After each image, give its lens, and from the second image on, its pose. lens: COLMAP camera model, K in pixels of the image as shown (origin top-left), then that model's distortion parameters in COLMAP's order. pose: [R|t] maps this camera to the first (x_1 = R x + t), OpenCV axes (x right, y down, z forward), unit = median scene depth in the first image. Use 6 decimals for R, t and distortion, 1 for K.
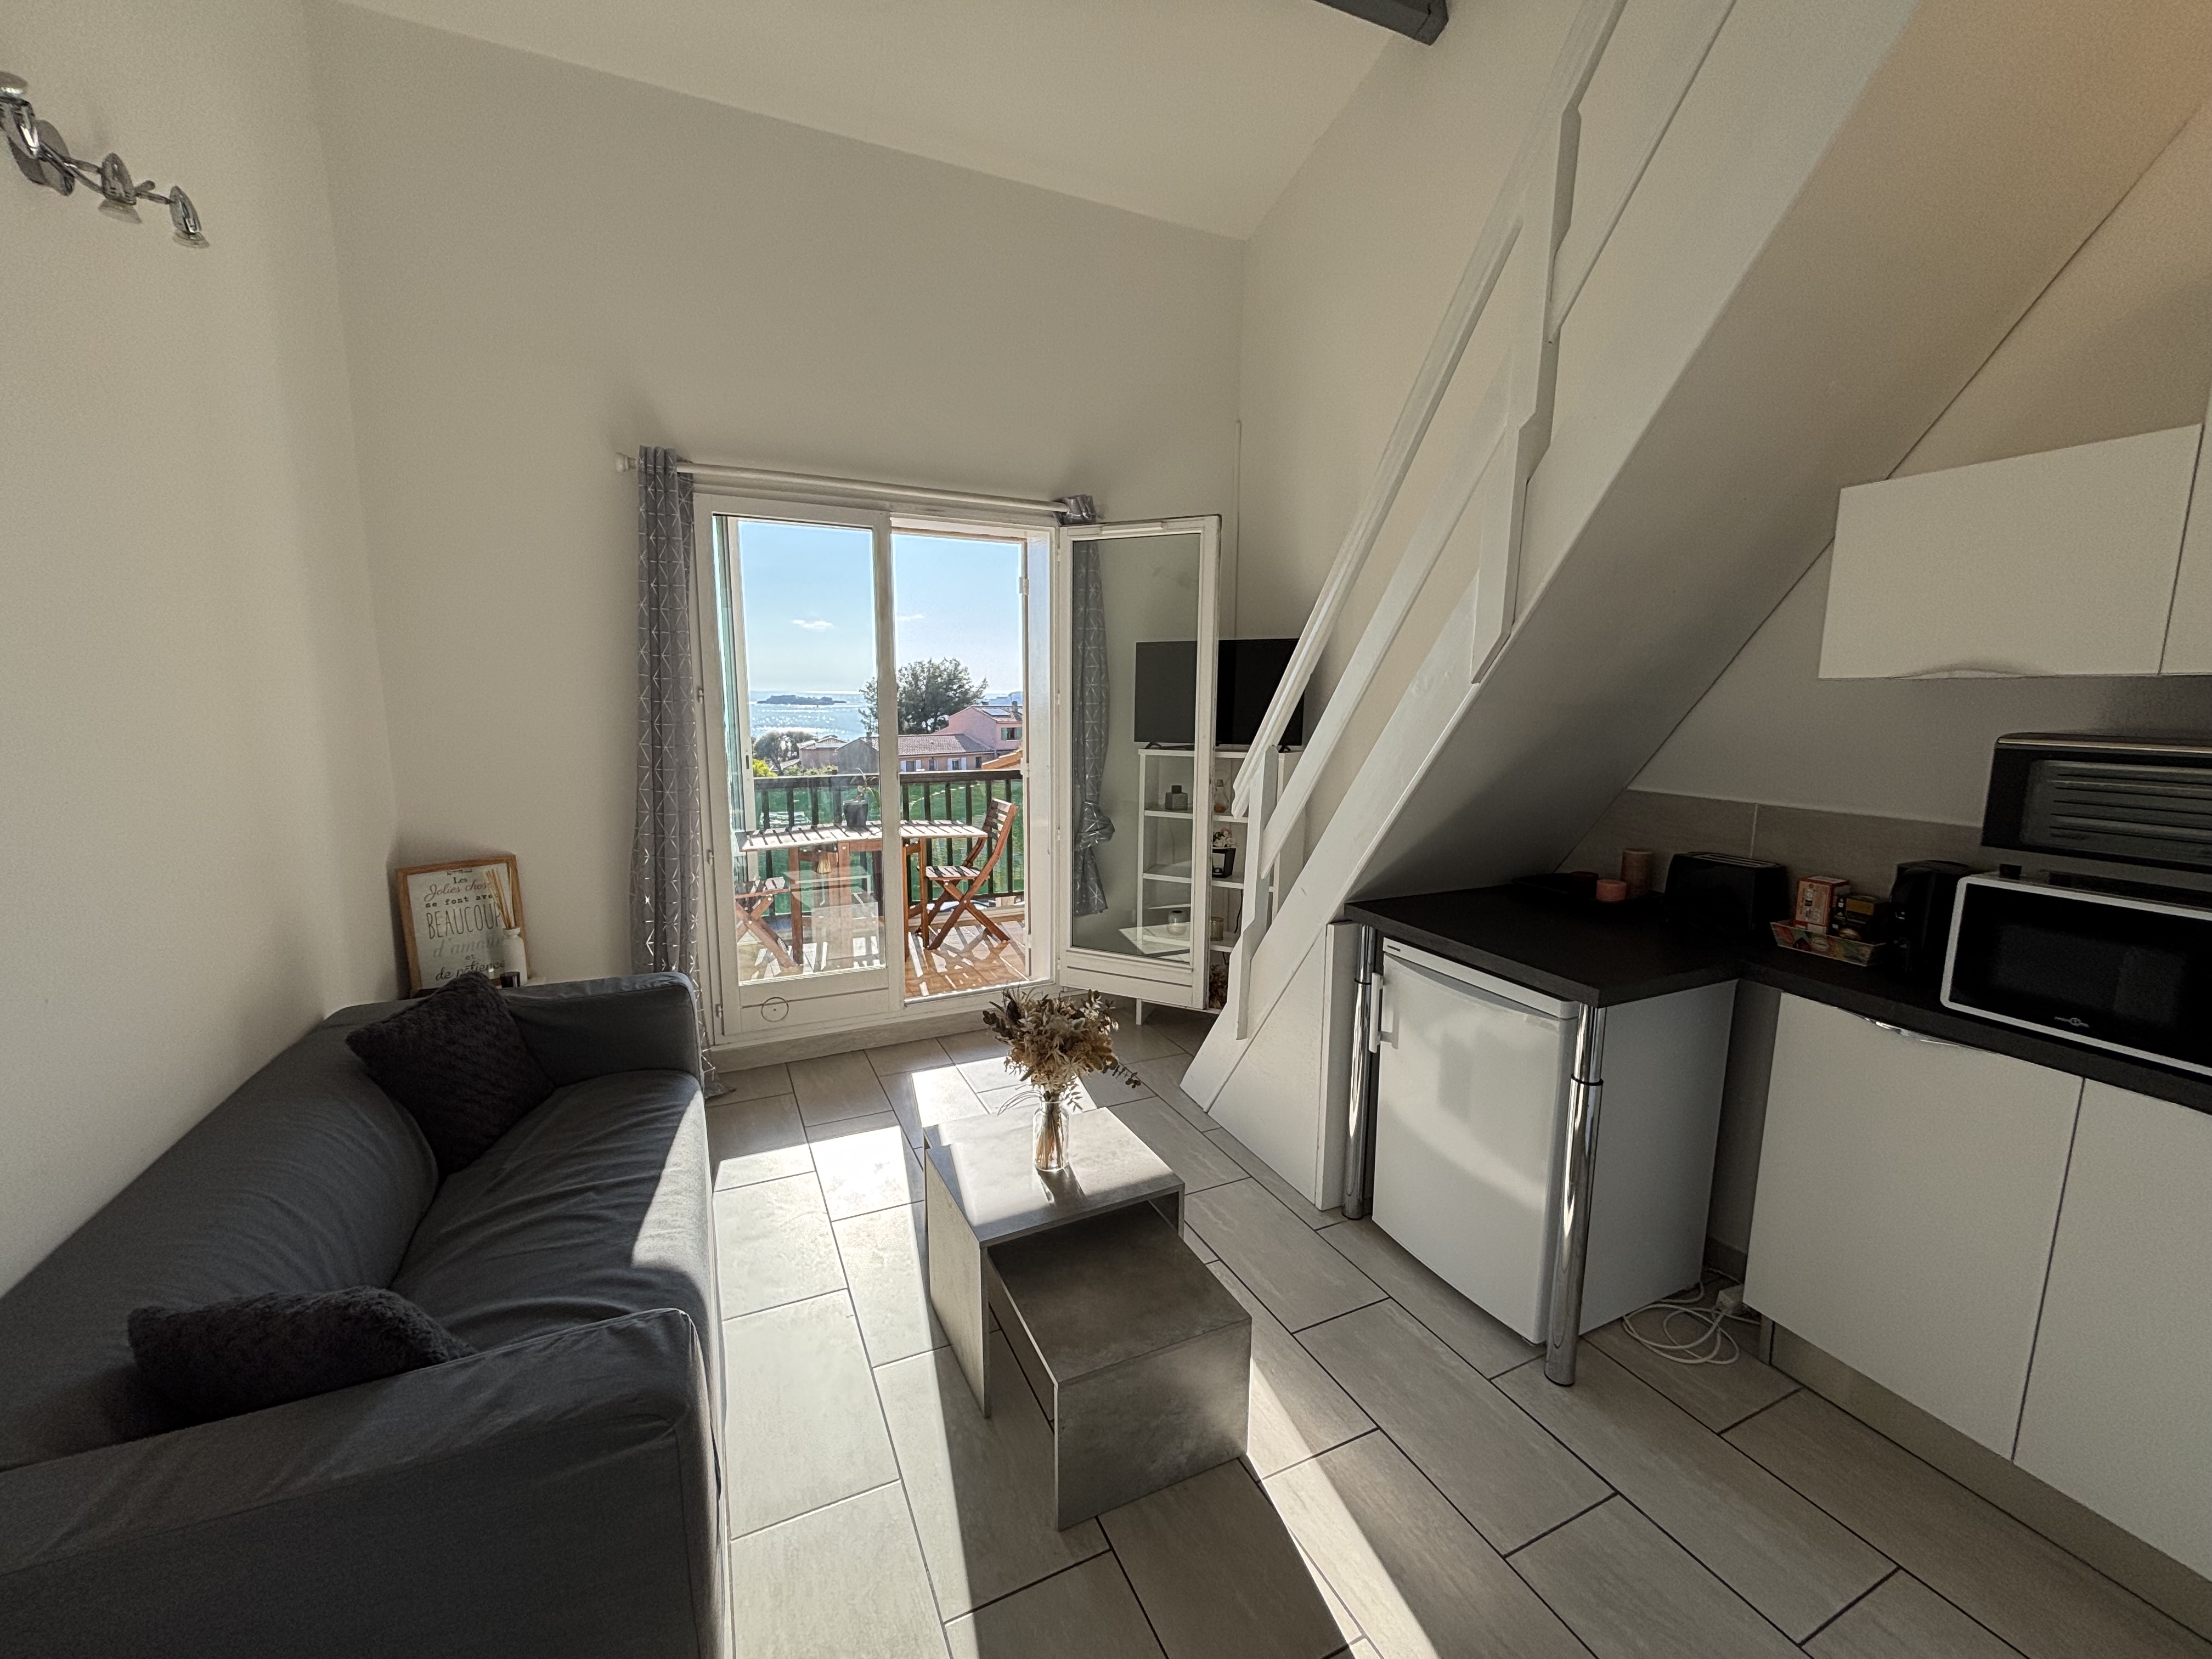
lens RADIAL K [[885.8, 0, 1106.0], [0, 885.8, 829.5], [0, 0, 1]] dist [0.004000, 0.000349]
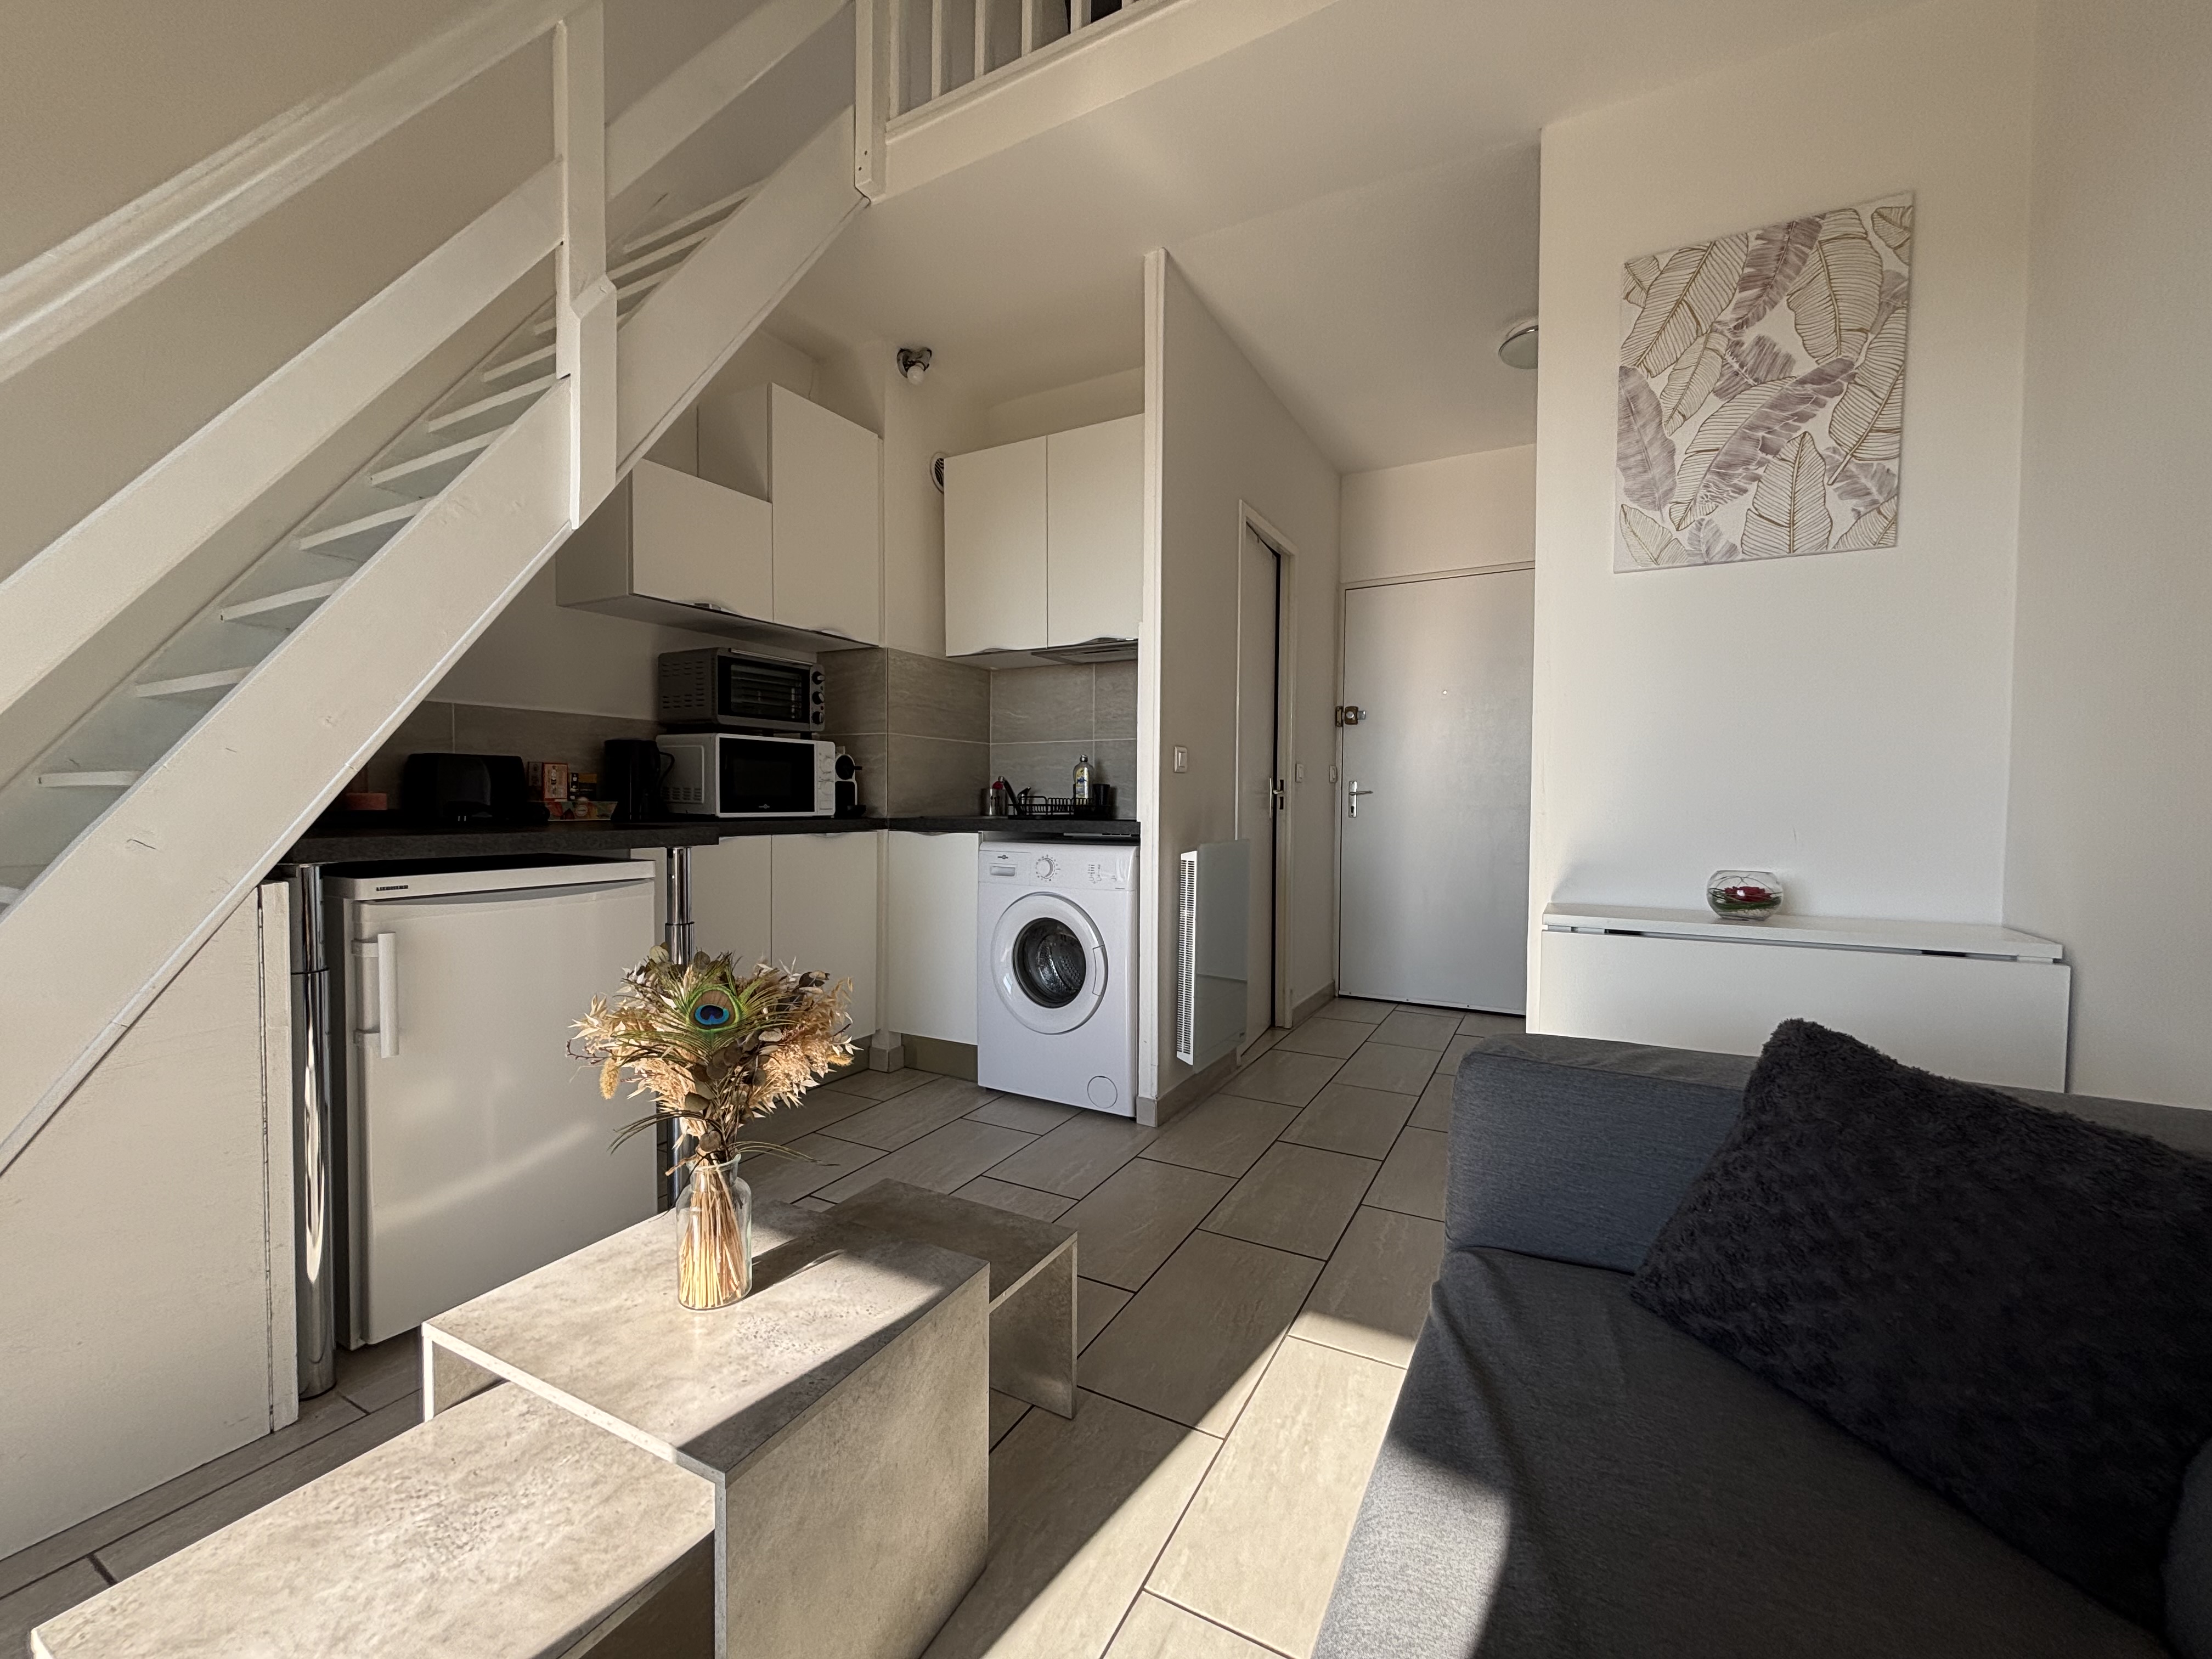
lens RADIAL K [[885.8, 0, 1106.0], [0, 885.8, 829.5], [0, 0, 1]] dist [0.004000, 0.000349]
pose [[-0.592142, -0.032179, 0.805191, -0.620150], [0.121124, 0.984296, 0.128413, 0.083939], [-0.796679, 0.173567, -0.578945, 1.128784]]
